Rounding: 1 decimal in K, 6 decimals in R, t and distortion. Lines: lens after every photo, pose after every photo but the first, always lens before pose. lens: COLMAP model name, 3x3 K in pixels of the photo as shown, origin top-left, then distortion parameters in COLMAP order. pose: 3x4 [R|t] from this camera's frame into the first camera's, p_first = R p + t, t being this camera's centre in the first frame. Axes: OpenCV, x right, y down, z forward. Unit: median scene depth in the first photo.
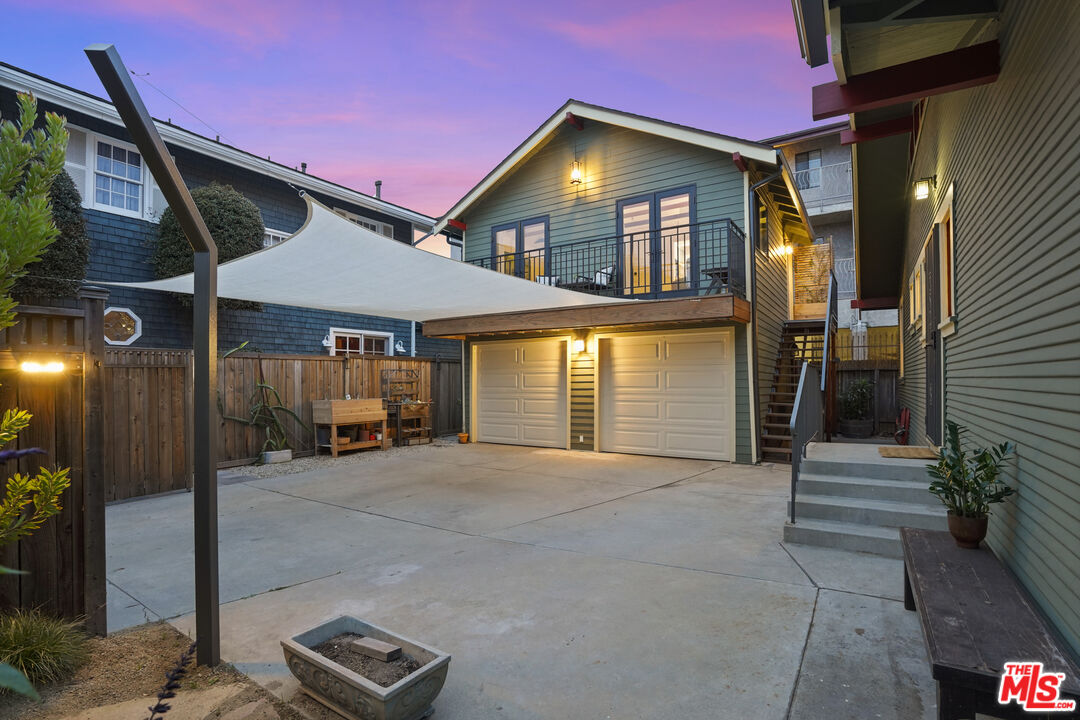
lens RADIAL K [[506.2, 0, 538.4], [0, 506.2, 364.8], [0, 0, 1]] dist [-0.064626, 0.018416]
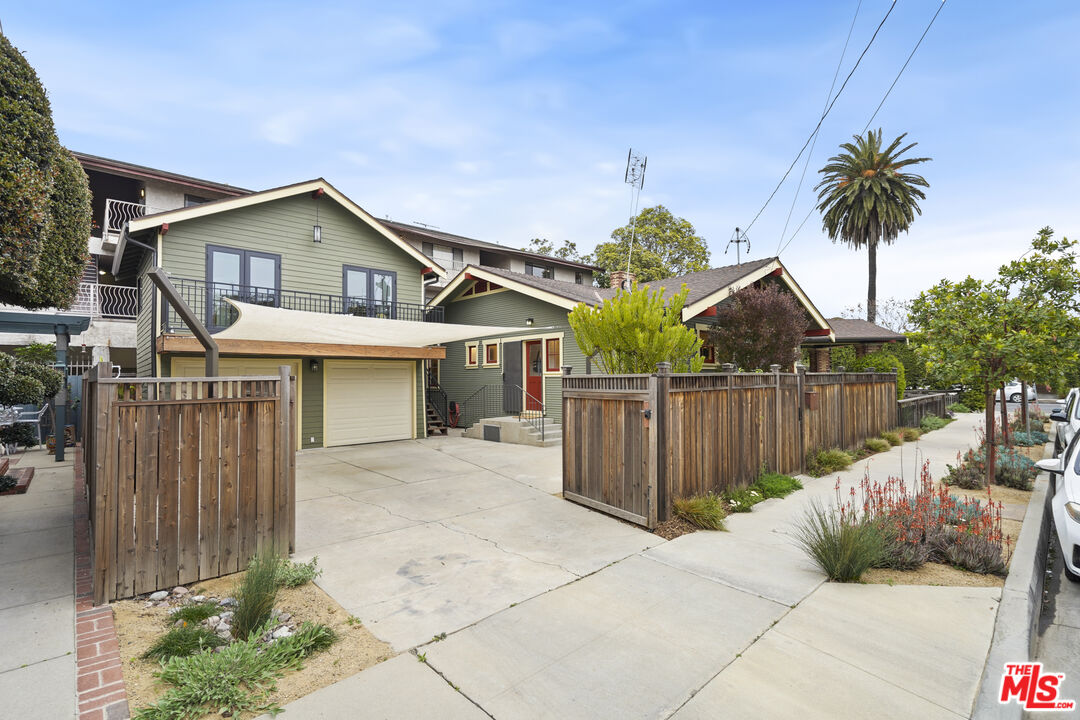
lens RADIAL K [[499.8, 0, 538.5], [0, 499.8, 352.4], [0, 0, 1]] dist [-0.016581, -0.000543]
pose [[0.240679, 0.054360, 0.969081, -1.749976], [-0.022252, 0.998477, -0.050482, -0.042119], [-0.970350, -0.009414, 0.241522, 0.226114]]
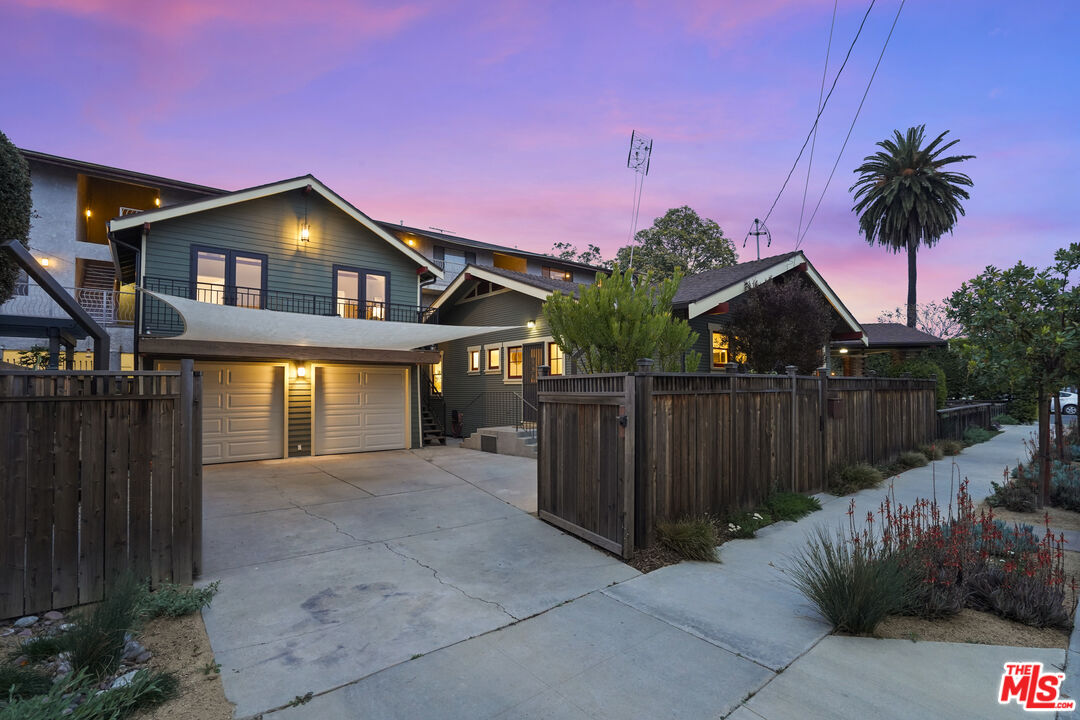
lens RADIAL K [[506.2, 0, 538.4], [0, 506.2, 364.8], [0, 0, 1]] dist [-0.064626, 0.018416]
pose [[0.300801, 0.051617, 0.952289, -1.554623], [-0.025313, 0.998615, -0.046132, -0.023355], [-0.953351, -0.010229, 0.301690, 0.132067]]
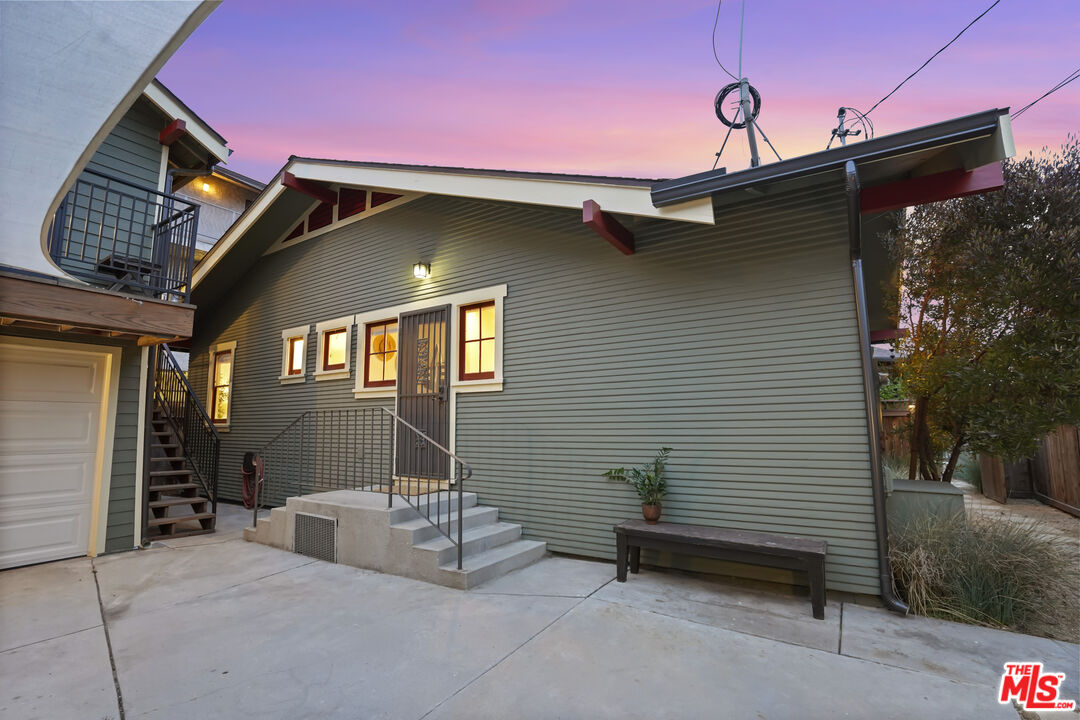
lens RADIAL K [[491.6, 0, 544.9], [0, 491.6, 359.7], [0, 0, 1]] dist [-0.038123, 0.000080]
pose [[-0.013128, 0.137593, 0.990402, -0.376500], [-0.019220, 0.990269, -0.137829, 0.024443], [-0.999729, -0.020845, -0.010356, 0.615831]]
